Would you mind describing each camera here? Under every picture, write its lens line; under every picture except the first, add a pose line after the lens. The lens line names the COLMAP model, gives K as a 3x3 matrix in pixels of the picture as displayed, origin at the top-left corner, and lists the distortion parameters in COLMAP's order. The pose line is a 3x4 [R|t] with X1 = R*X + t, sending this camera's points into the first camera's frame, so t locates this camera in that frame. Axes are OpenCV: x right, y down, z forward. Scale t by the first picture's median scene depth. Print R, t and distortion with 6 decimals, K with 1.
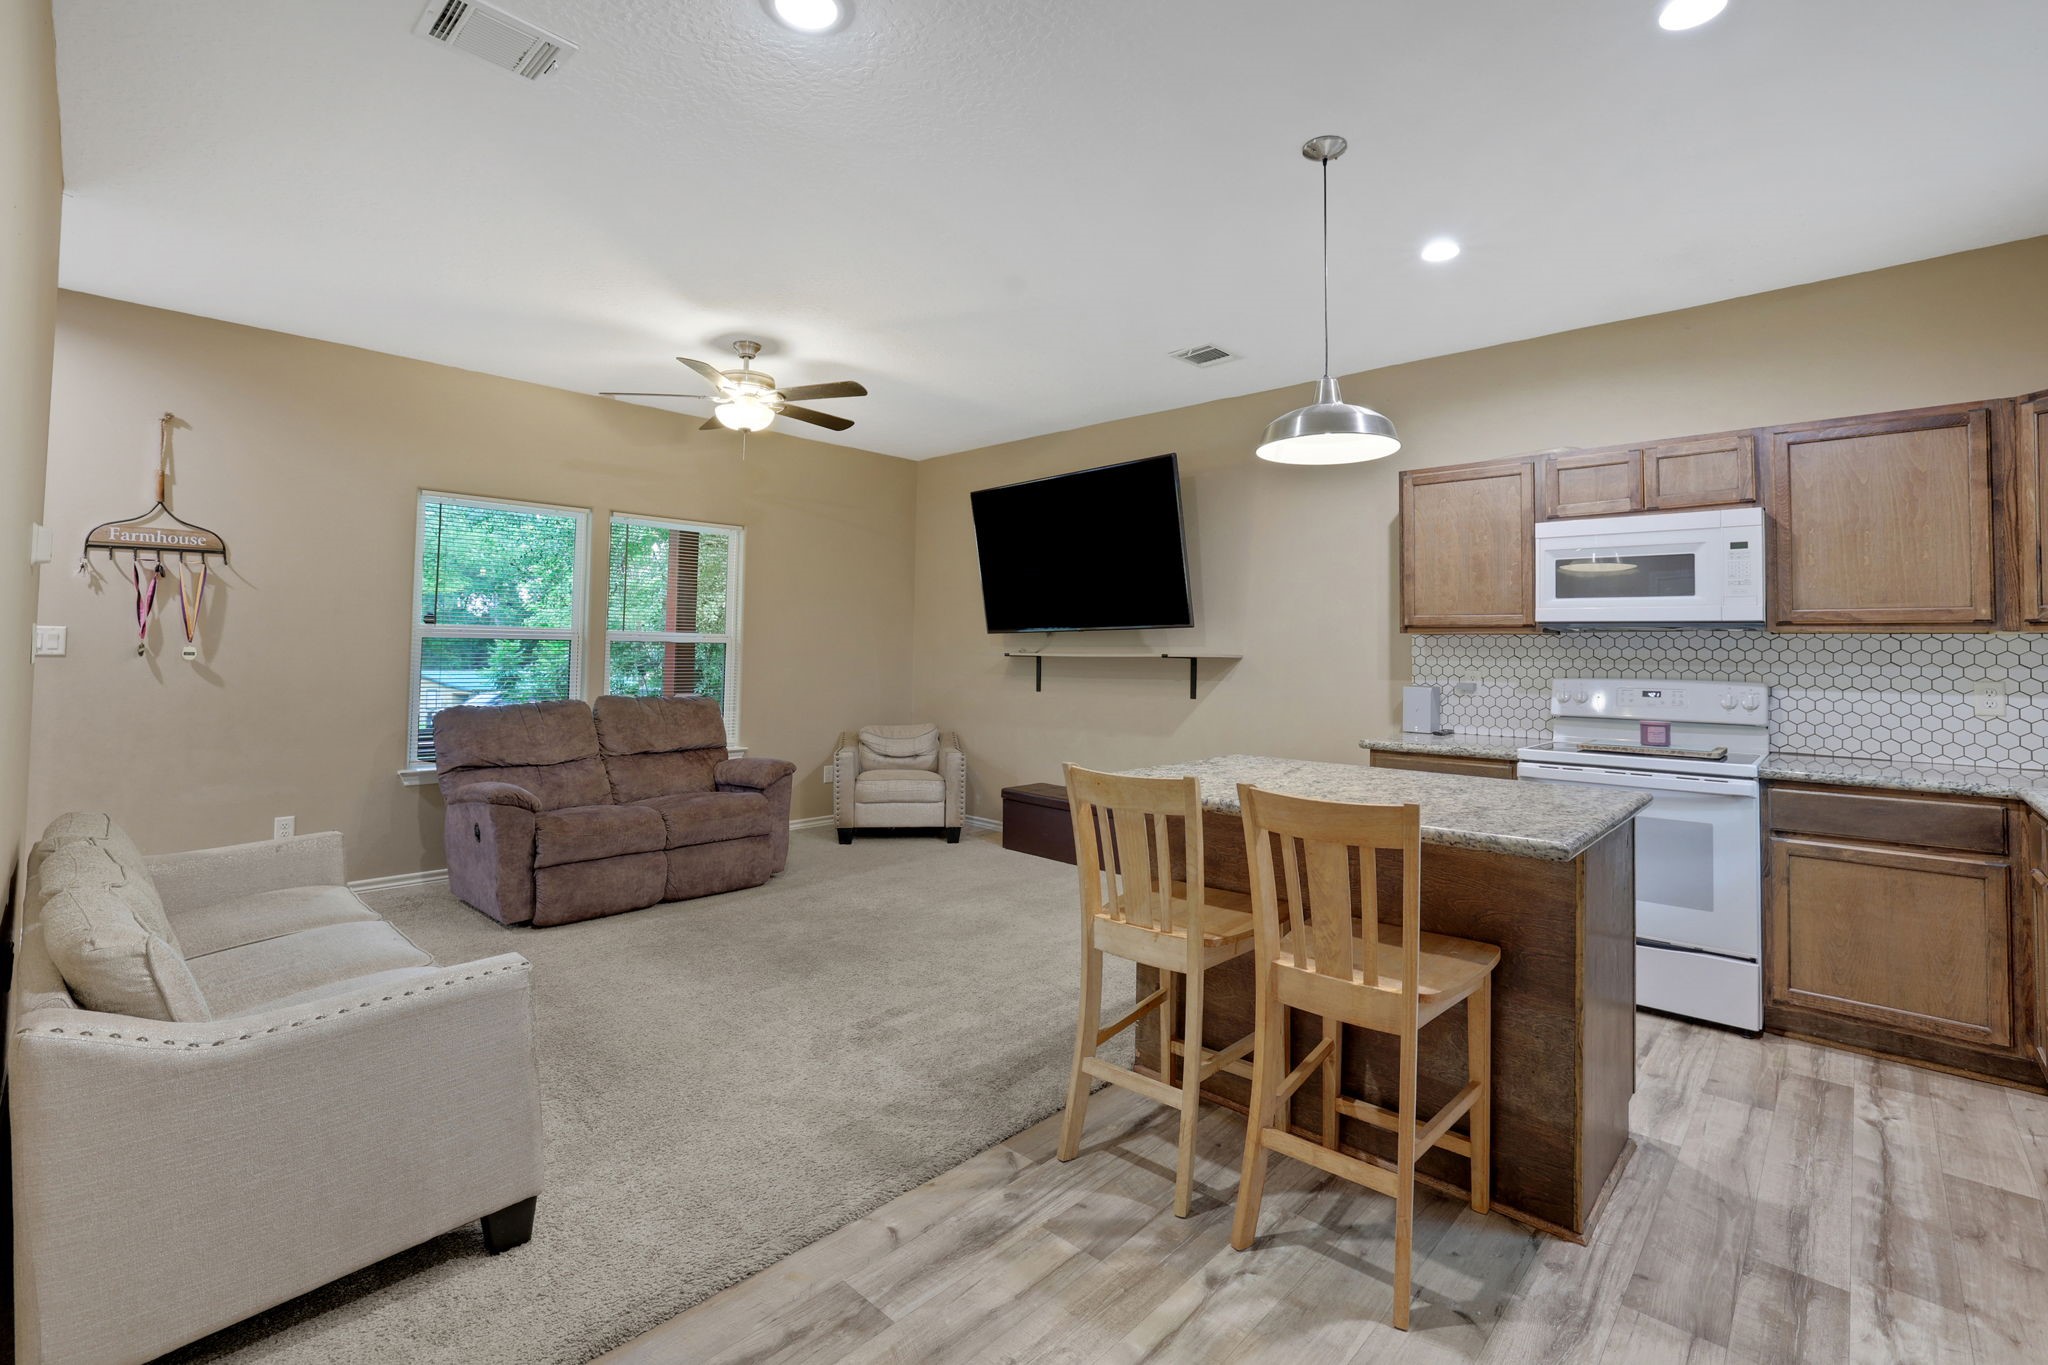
lens RADIAL K [[903.8, 0, 1030.0], [0, 903.8, 616.4], [0, 0, 1]] dist [-0.029846, 0.004756]
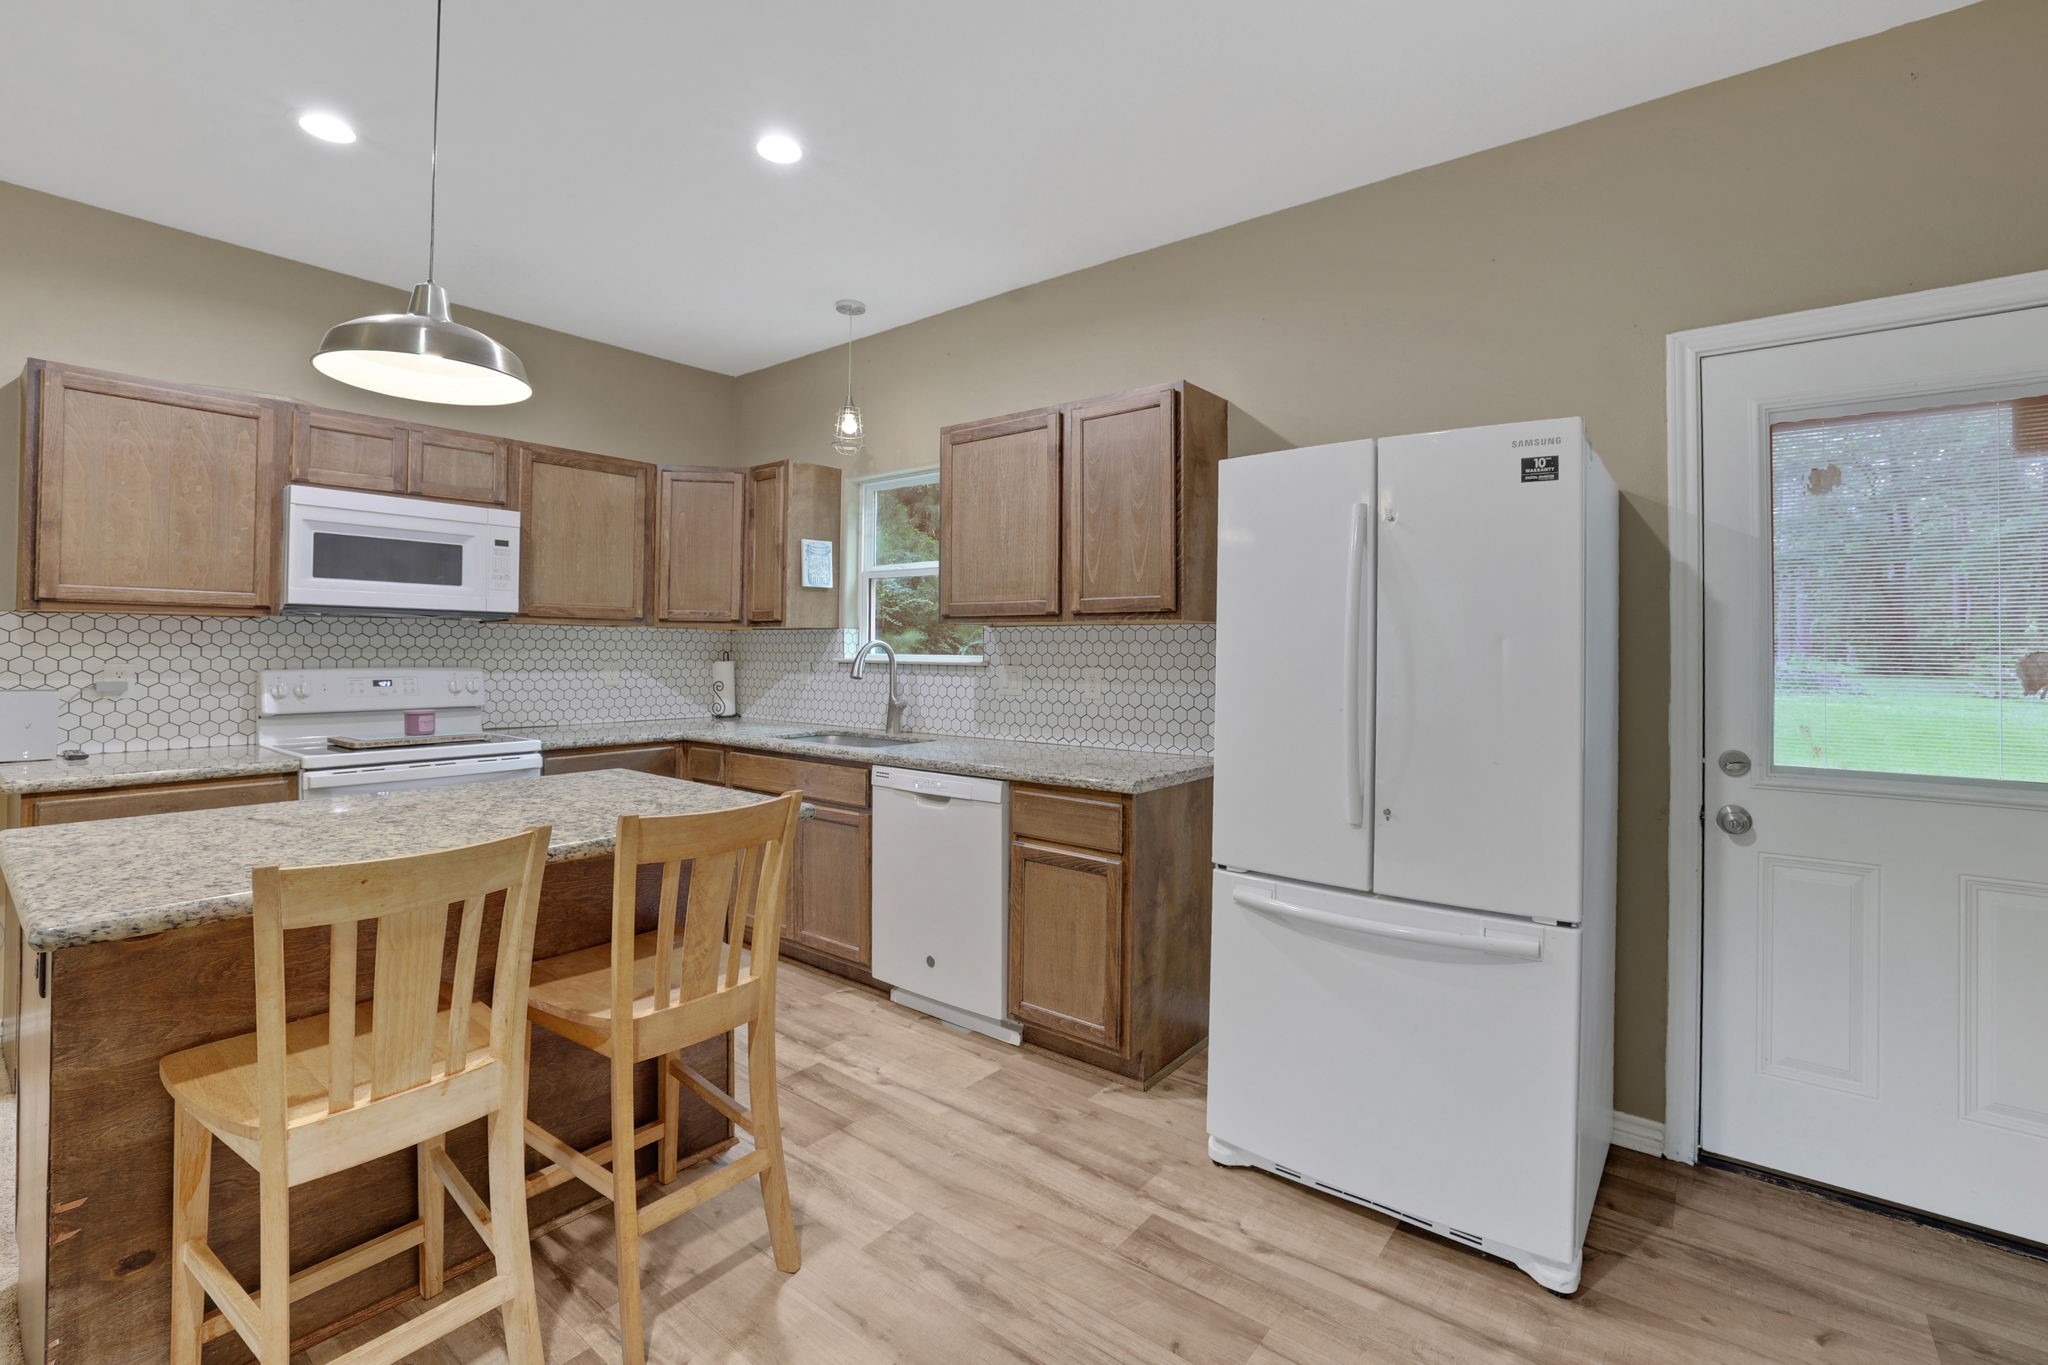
lens RADIAL K [[903.8, 0, 1034.6], [0, 903.8, 640.6], [0, 0, 1]] dist [-0.029846, 0.004756]
pose [[-0.084983, -0.005180, 0.996369, -0.342112], [-0.047161, 0.998887, 0.001170, 0.007680], [-0.995266, -0.046890, -0.085133, 0.413345]]
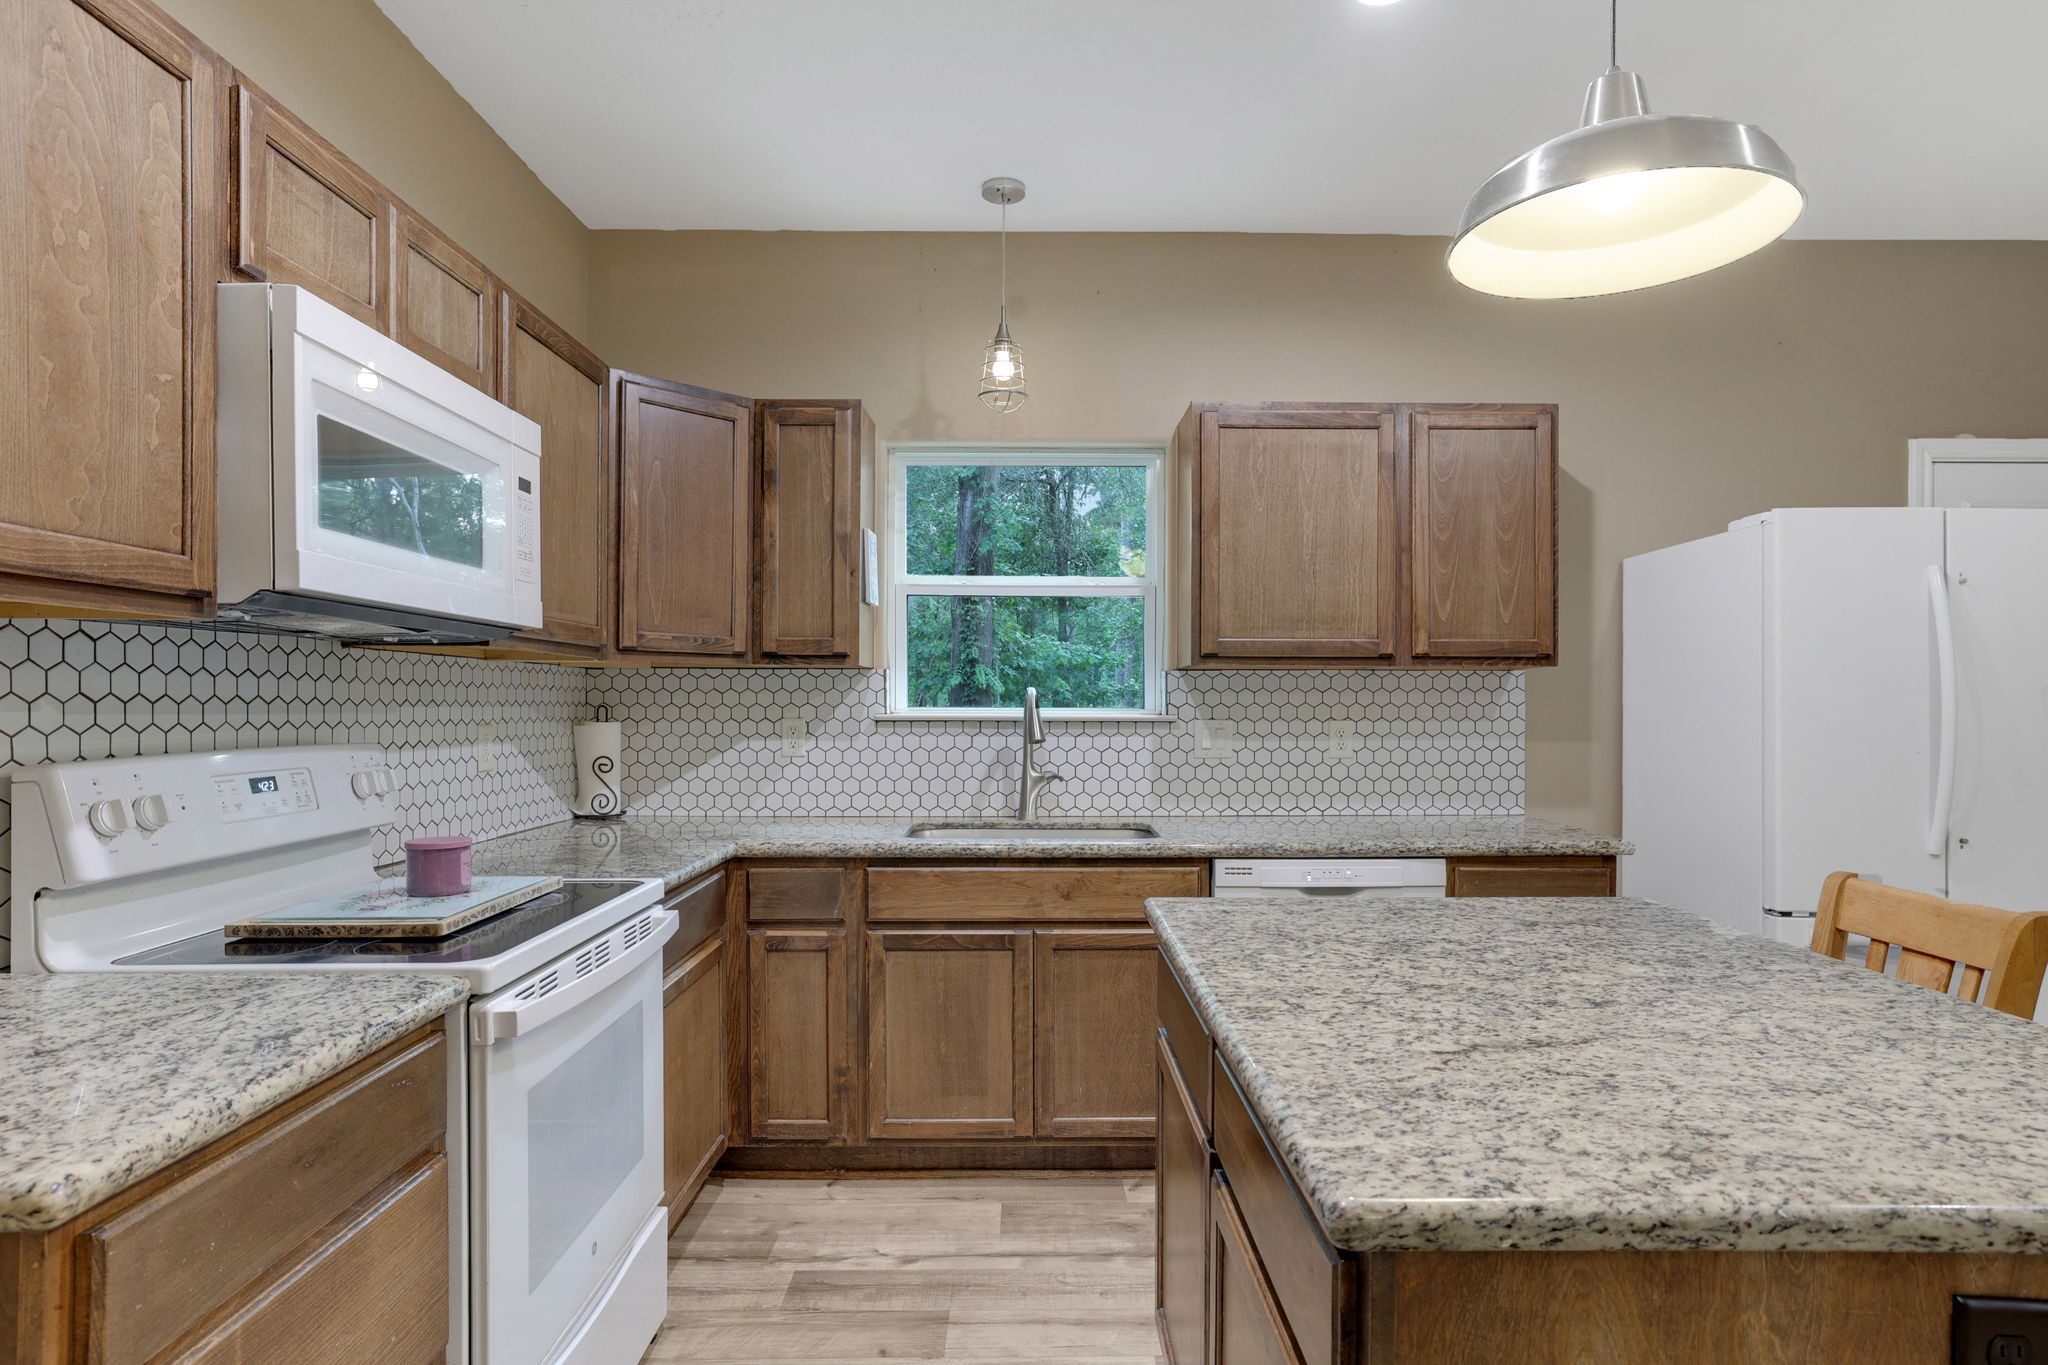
lens RADIAL K [[1131.9, 0, 1029.6], [0, 1131.9, 706.4], [0, 0, 1]] dist [-0.012120, 0.007635]
pose [[-0.692807, -0.017994, 0.720898, 0.091171], [-0.039874, 0.999115, -0.013382, 0.047783], [-0.720019, -0.038016, -0.692912, 1.189868]]
